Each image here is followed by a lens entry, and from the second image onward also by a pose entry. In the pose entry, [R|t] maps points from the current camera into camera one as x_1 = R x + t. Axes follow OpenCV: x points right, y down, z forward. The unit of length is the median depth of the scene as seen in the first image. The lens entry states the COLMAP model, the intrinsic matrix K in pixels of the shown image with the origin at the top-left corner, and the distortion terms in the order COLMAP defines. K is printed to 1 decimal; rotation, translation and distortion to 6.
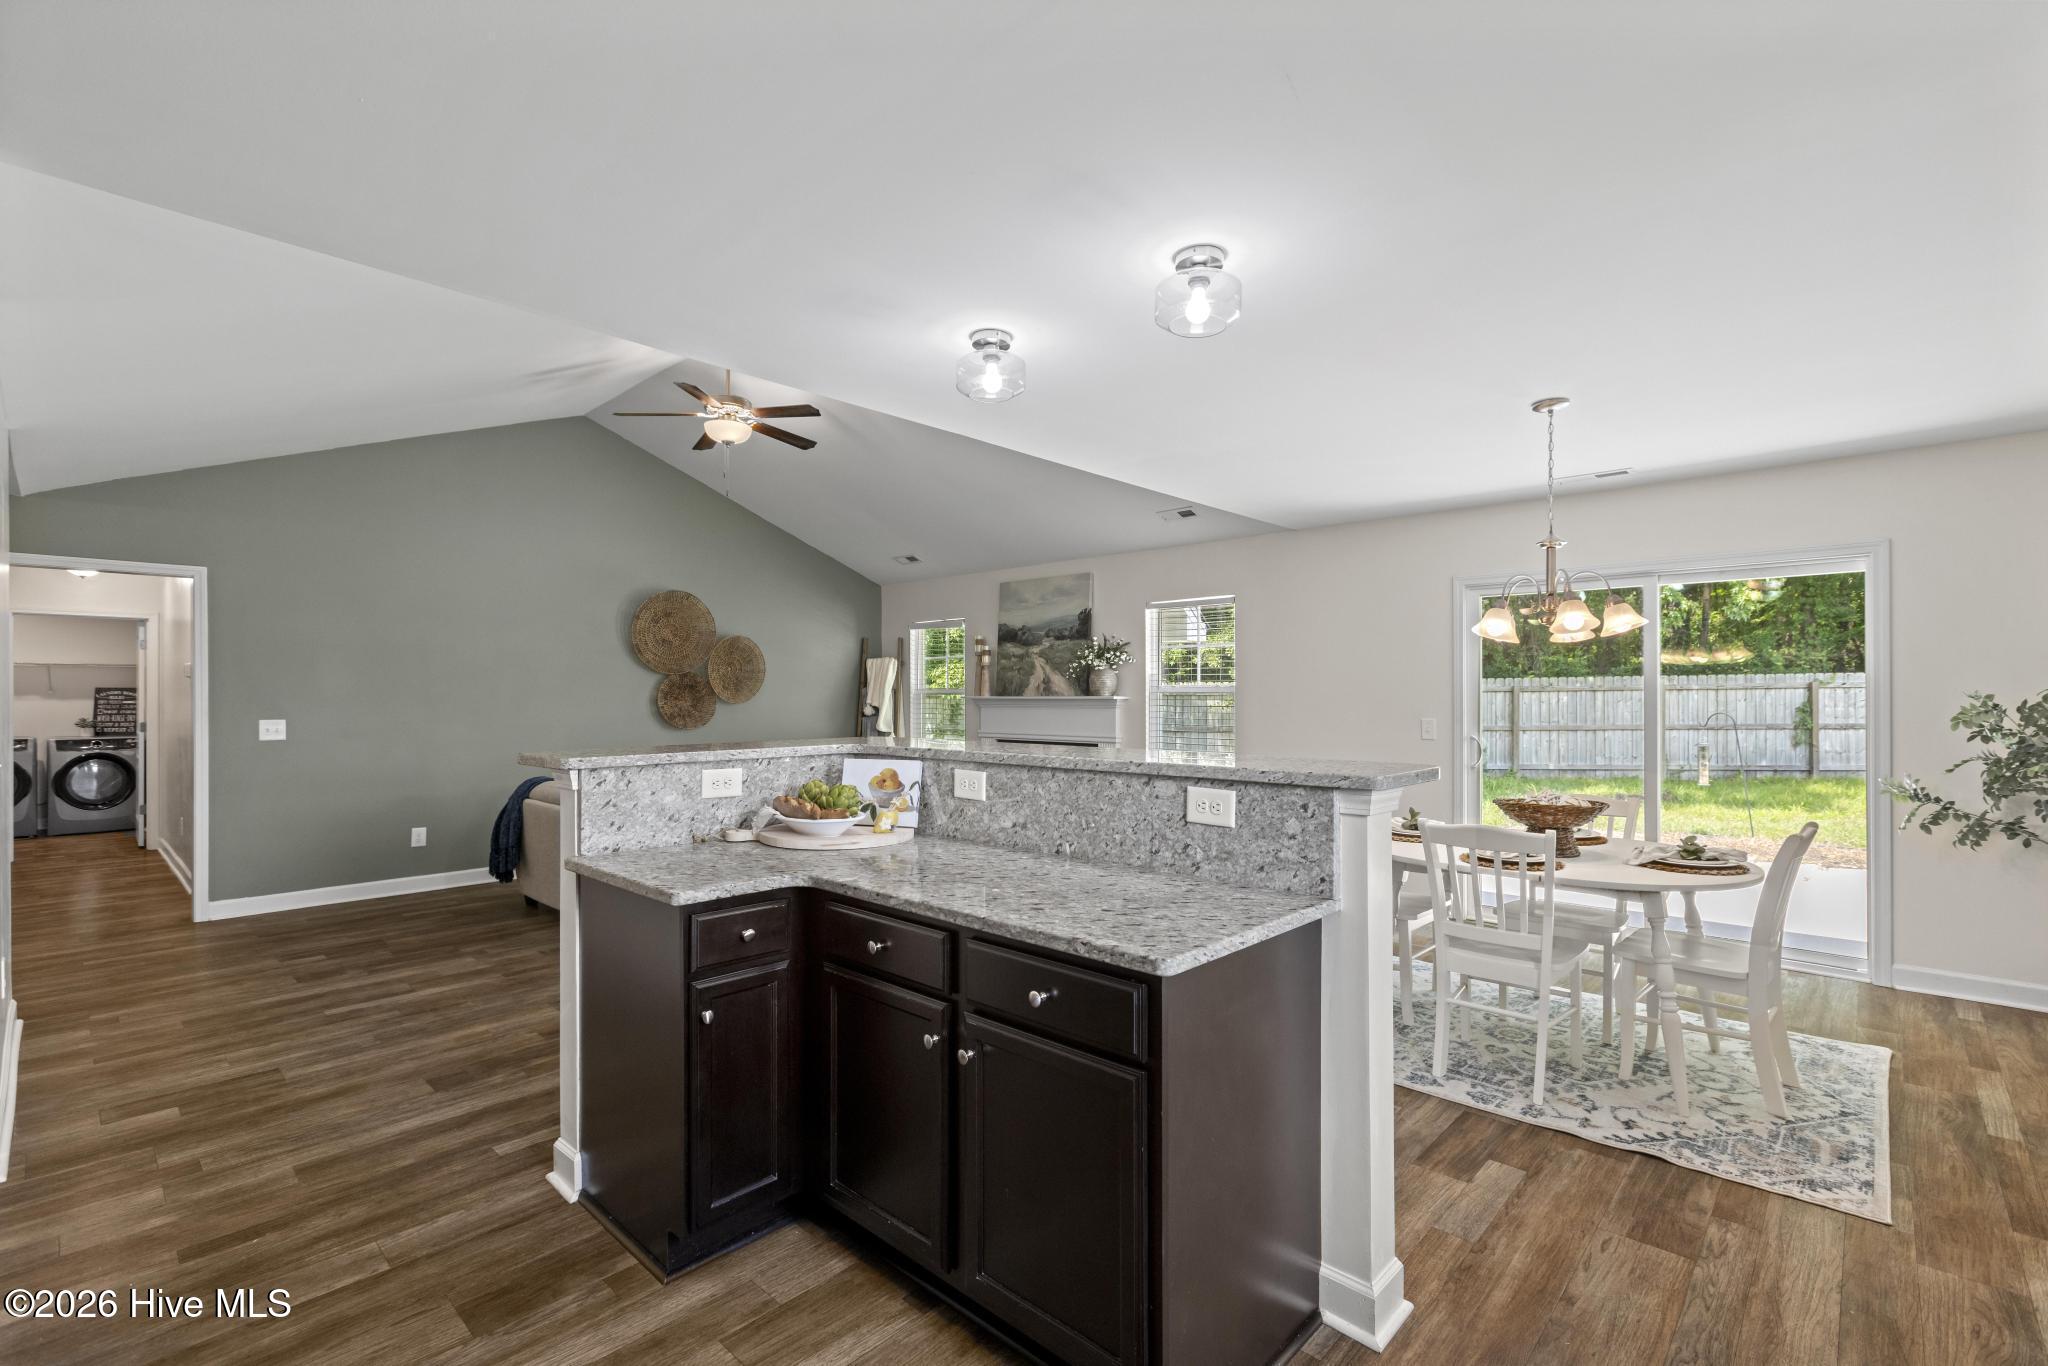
lens RADIAL K [[910.6, 0, 1034.5], [0, 910.6, 687.1], [0, 0, 1]] dist [0.001536, -0.000972]
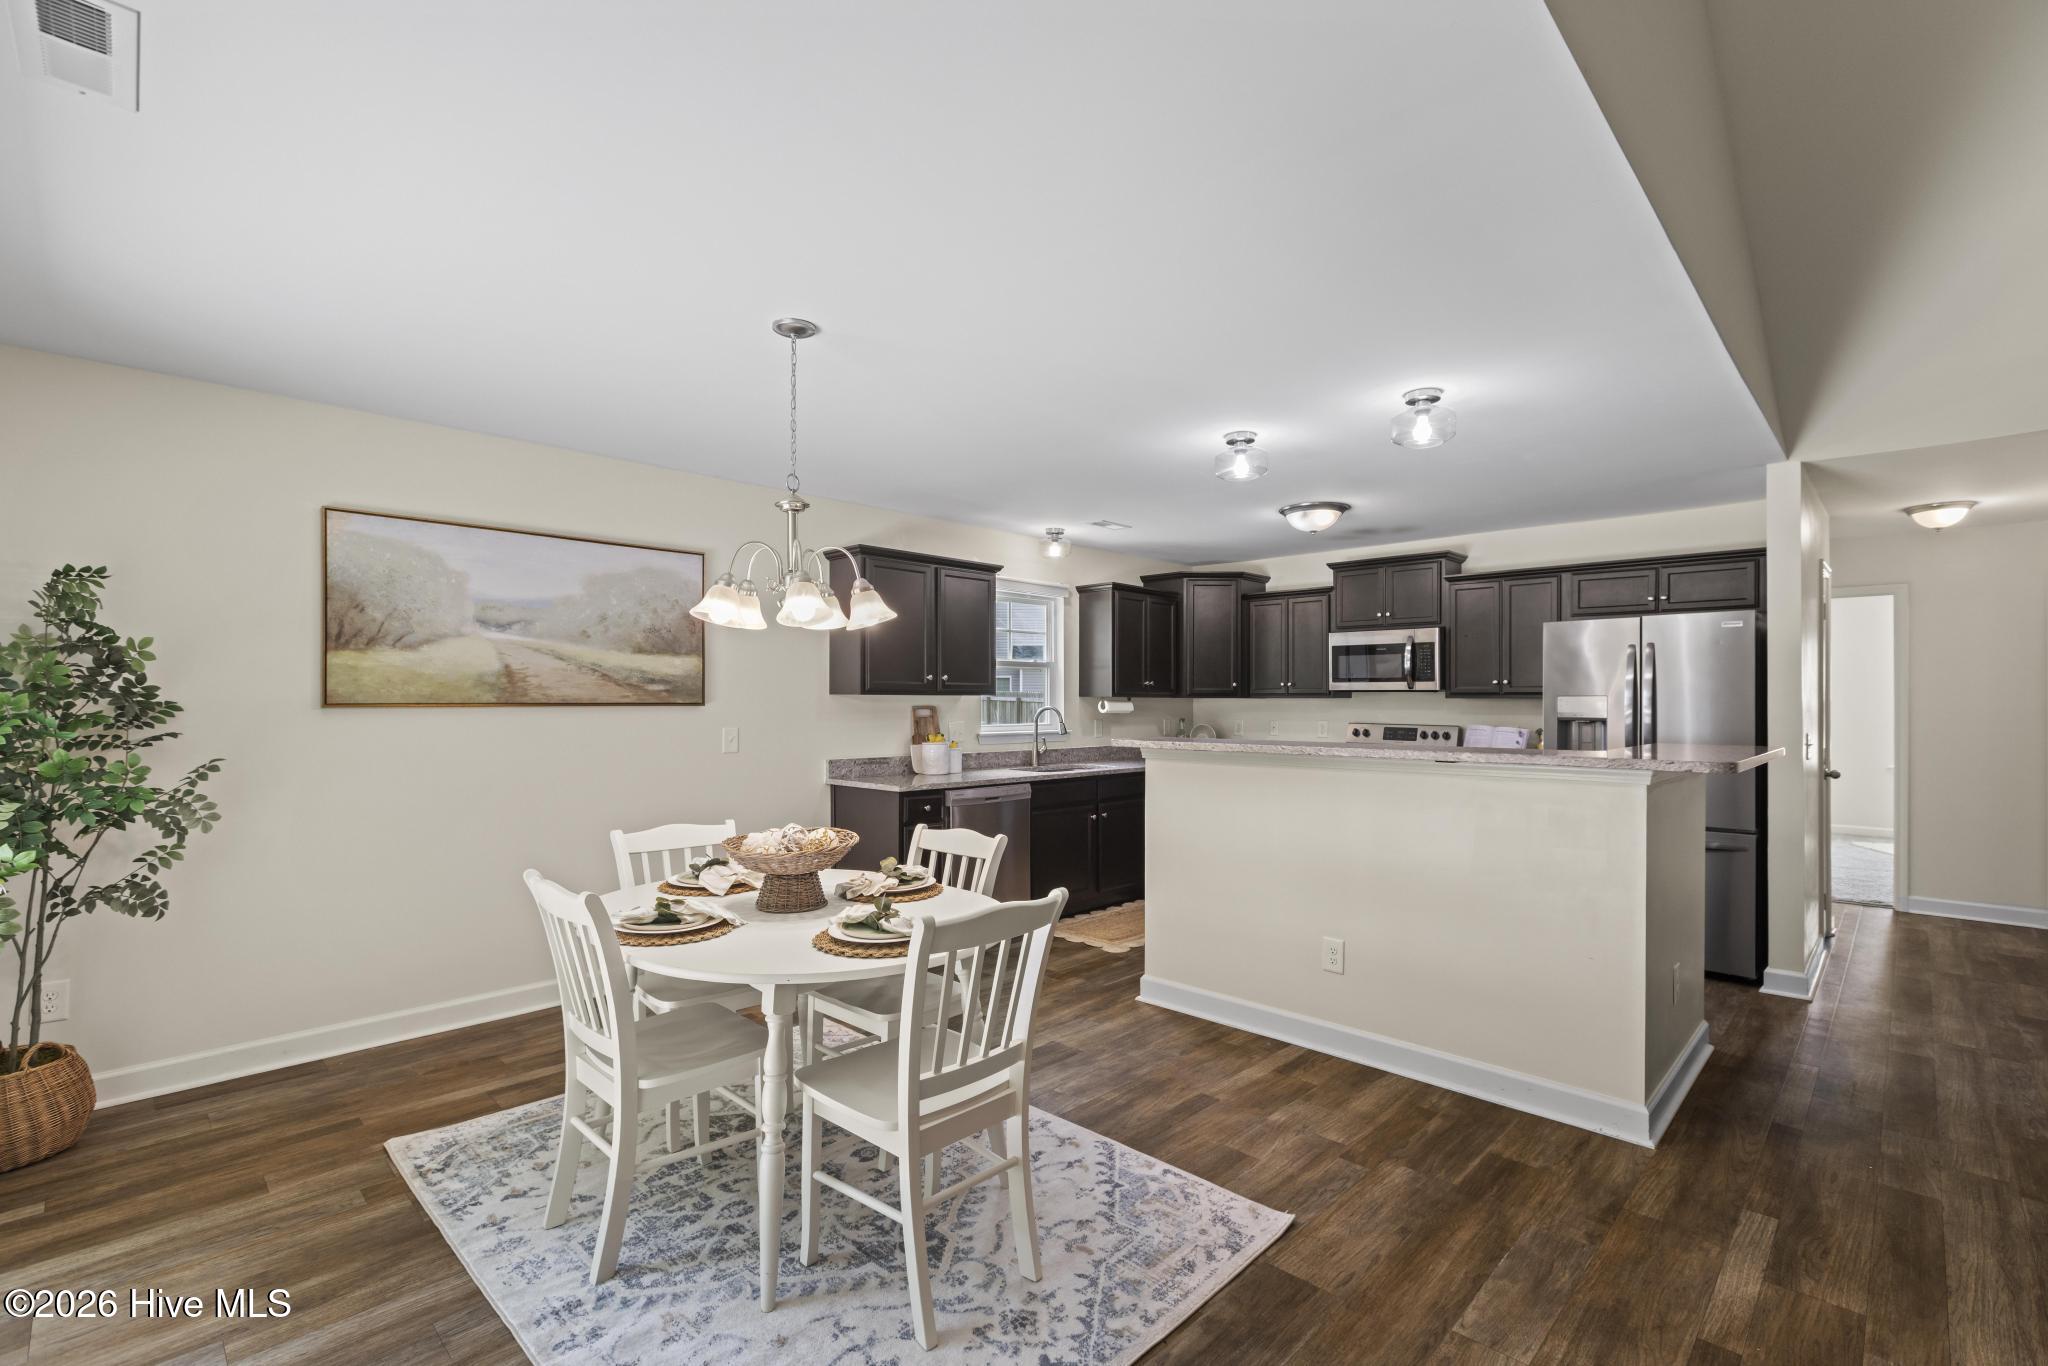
lens RADIAL K [[910.6, 0, 1028.6], [0, 910.6, 696.0], [0, 0, 1]] dist [0.001536, -0.000972]
pose [[-0.999613, 0.001713, 0.027758, 0.157224], [0.001361, 0.999919, -0.012690, 0.005675], [-0.027778, -0.012648, -0.999534, 0.824076]]
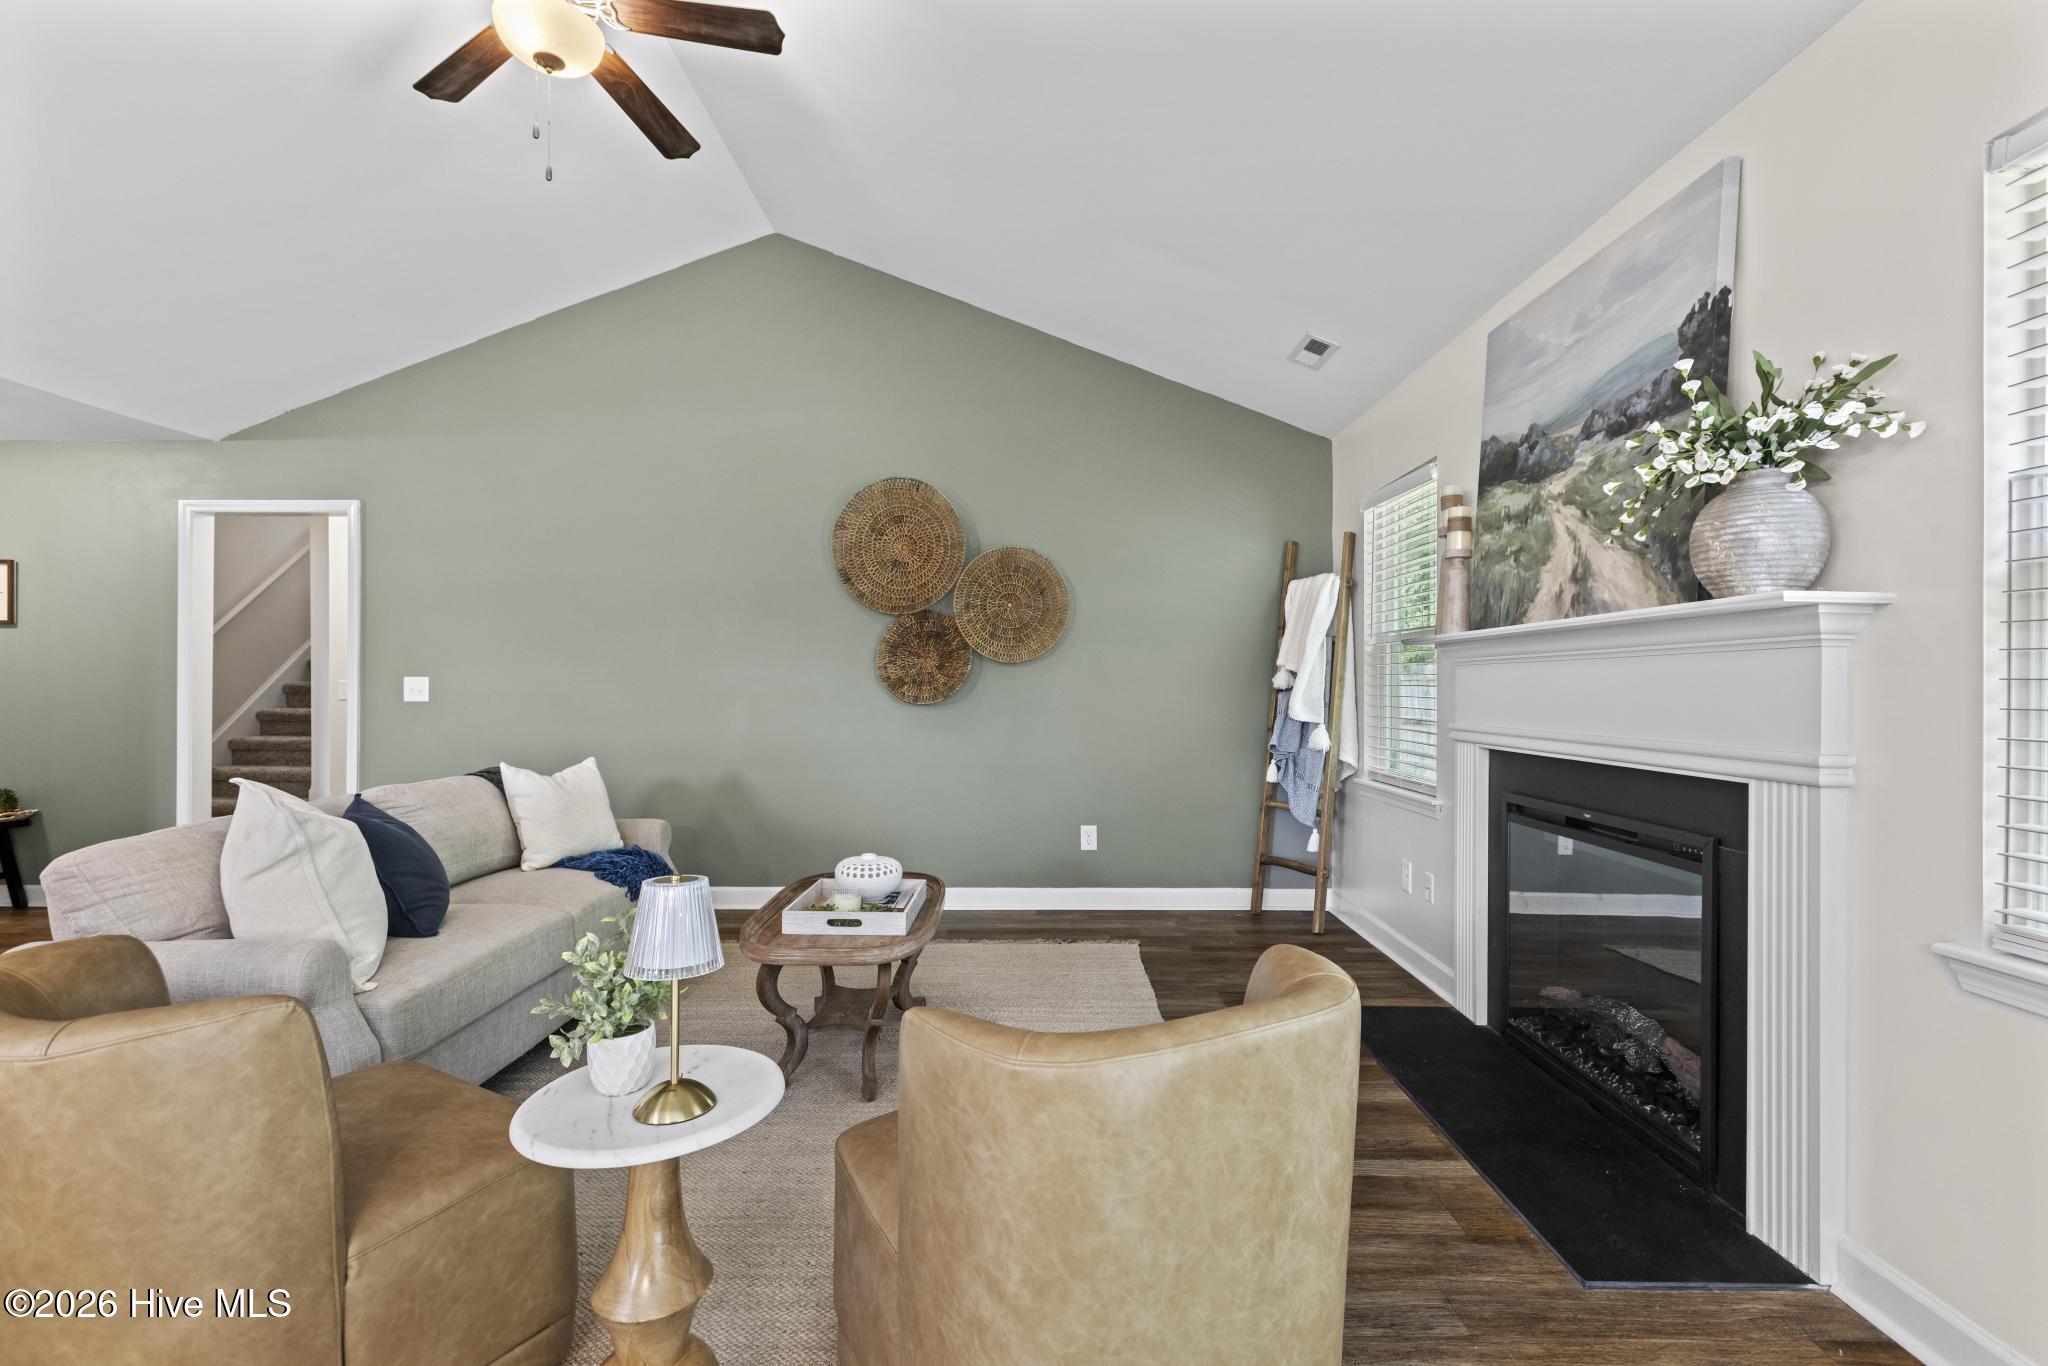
lens RADIAL K [[910.6, 0, 1025.1], [0, 910.6, 684.8], [0, 0, 1]] dist [0.001536, -0.000972]
pose [[0.671870, 0.002487, -0.740665, 0.122049], [0.003495, 0.999973, 0.006529, 0.030502], [0.740661, -0.006975, 0.671843, 0.651810]]
